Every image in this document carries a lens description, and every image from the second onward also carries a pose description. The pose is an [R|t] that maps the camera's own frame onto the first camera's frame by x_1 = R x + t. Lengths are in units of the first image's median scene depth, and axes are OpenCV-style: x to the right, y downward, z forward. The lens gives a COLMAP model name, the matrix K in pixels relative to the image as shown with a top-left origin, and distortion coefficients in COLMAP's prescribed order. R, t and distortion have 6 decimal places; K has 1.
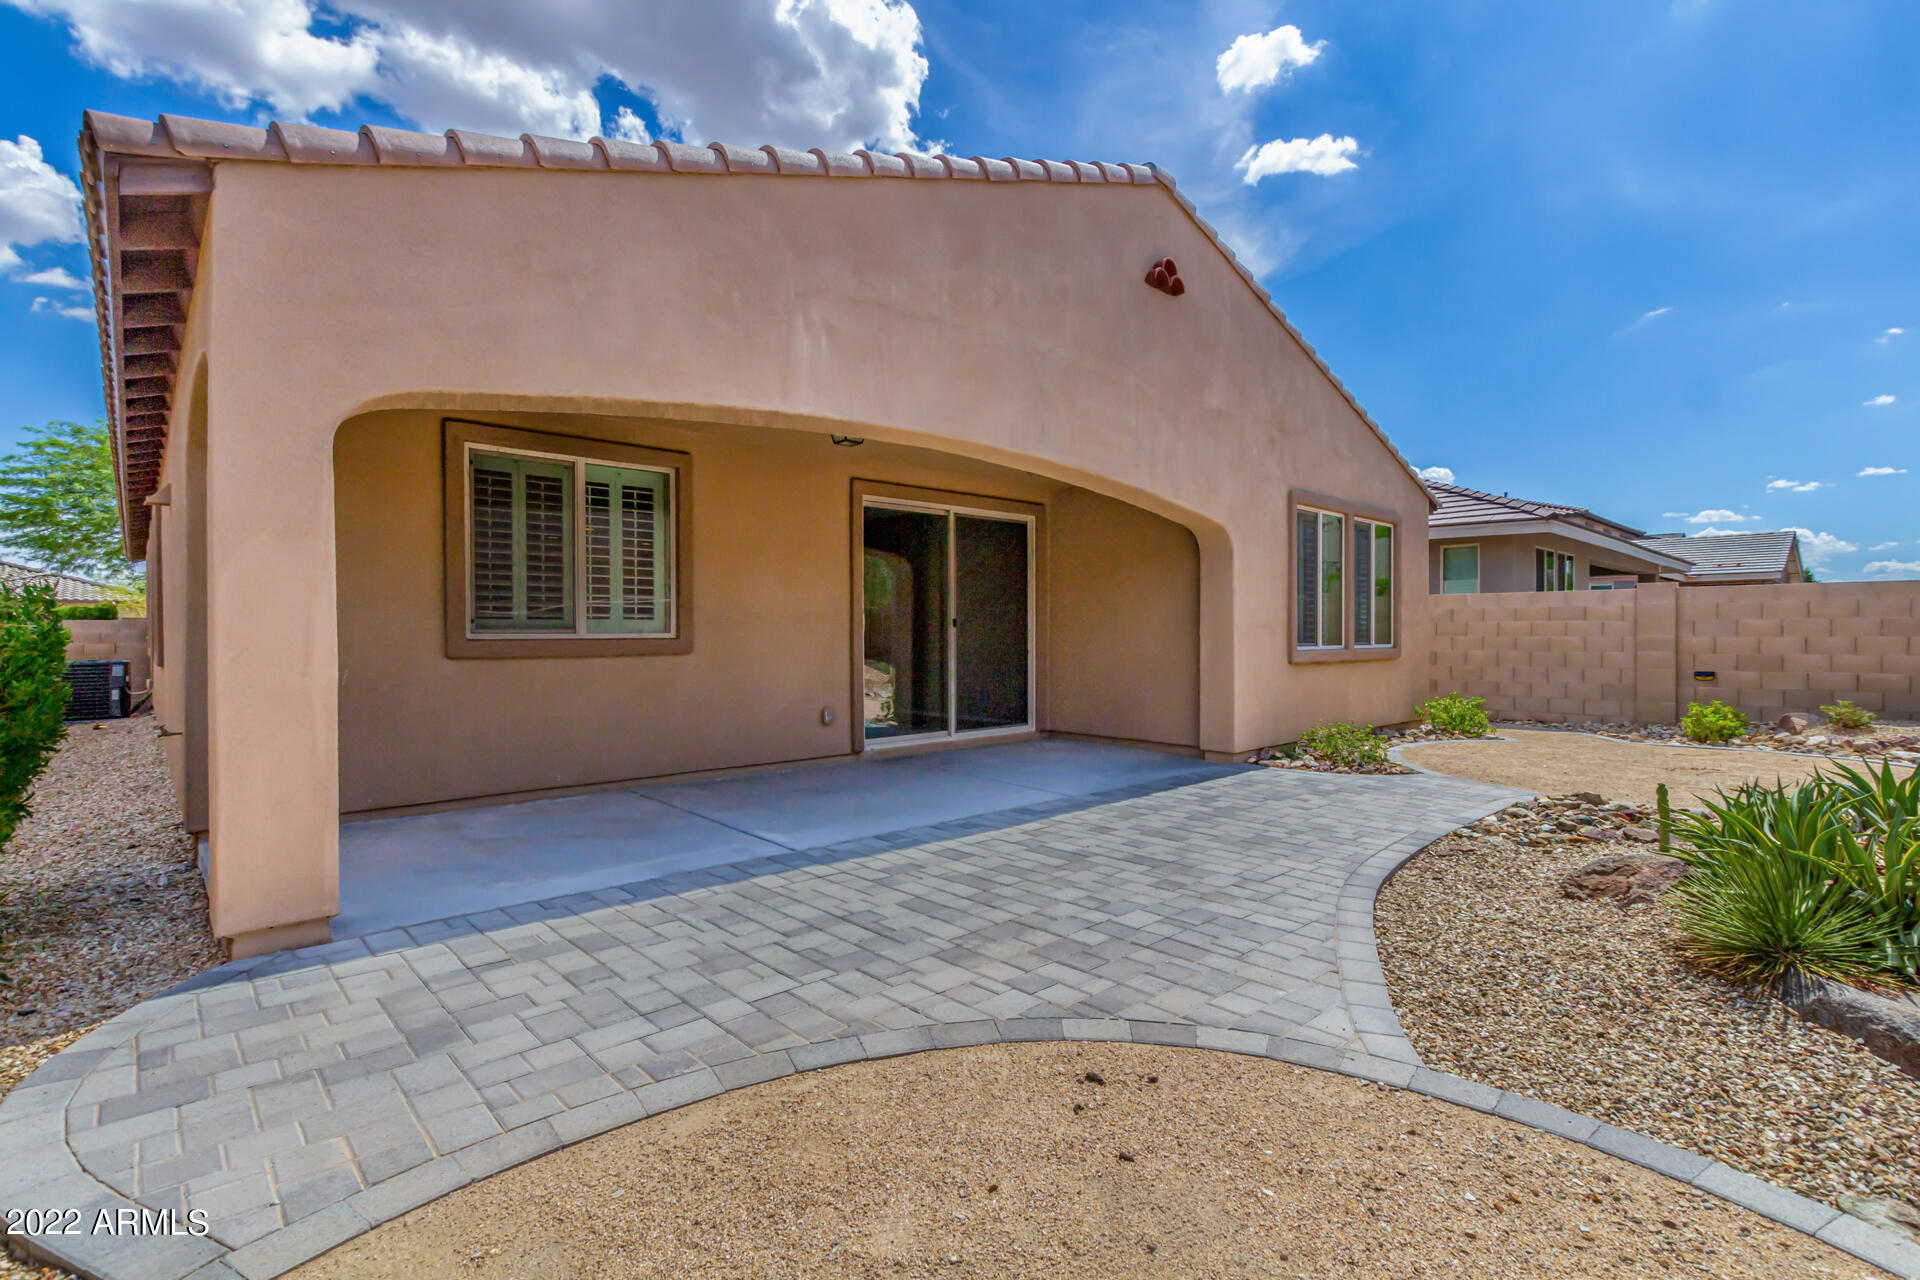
lens RADIAL K [[876.8, 0, 953.8], [0, 876.8, 628.8], [0, 0, 1]] dist [0.003661, -0.002137]
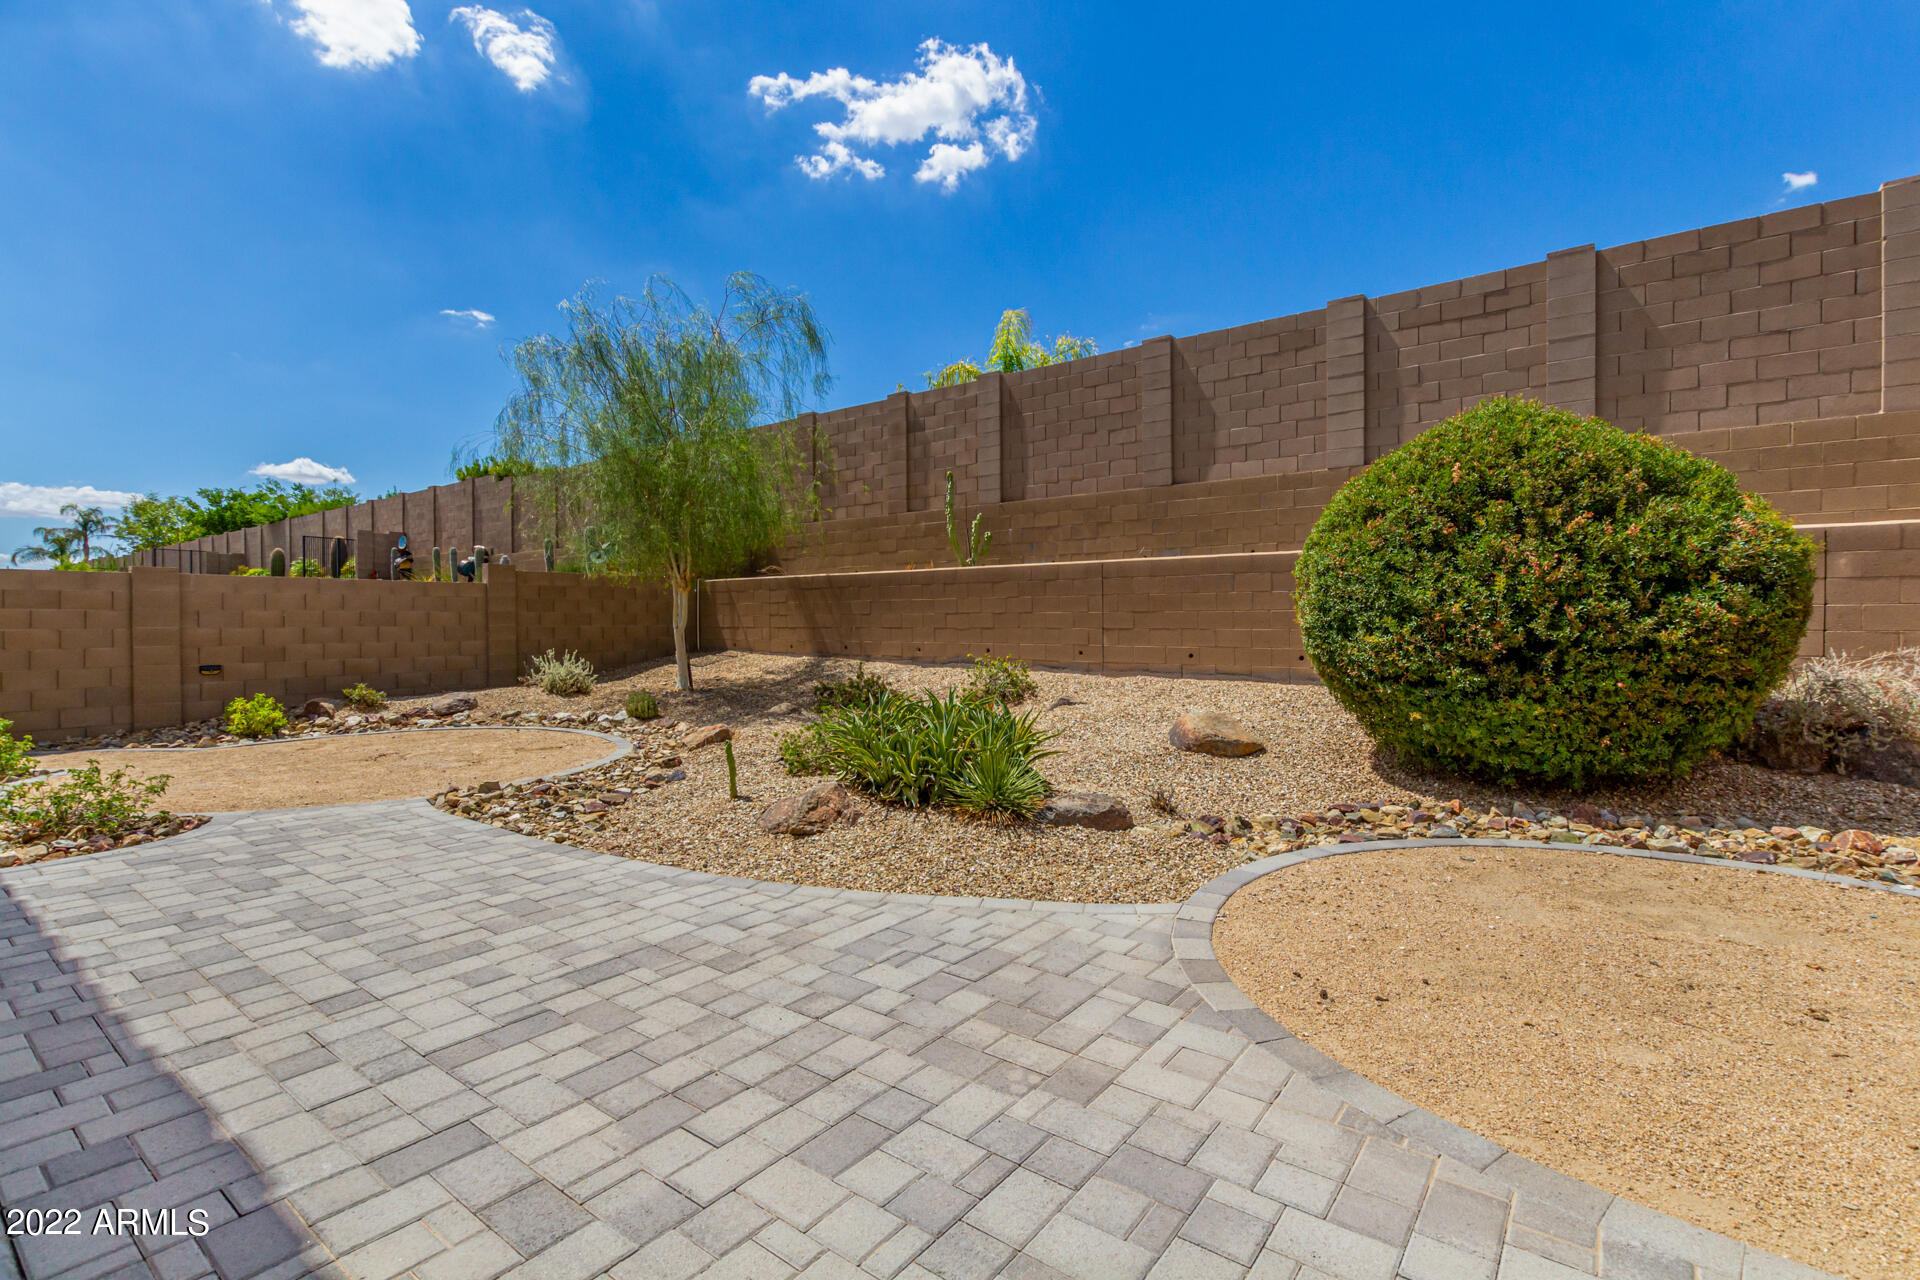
lens RADIAL K [[876.8, 0, 953.8], [0, 876.8, 628.8], [0, 0, 1]] dist [0.003661, -0.002137]
pose [[-0.166523, -0.005726, 0.986021, -0.539923], [-0.001095, 0.999984, 0.005622, 0.009095], [-0.986037, -0.000143, -0.166527, 0.993388]]
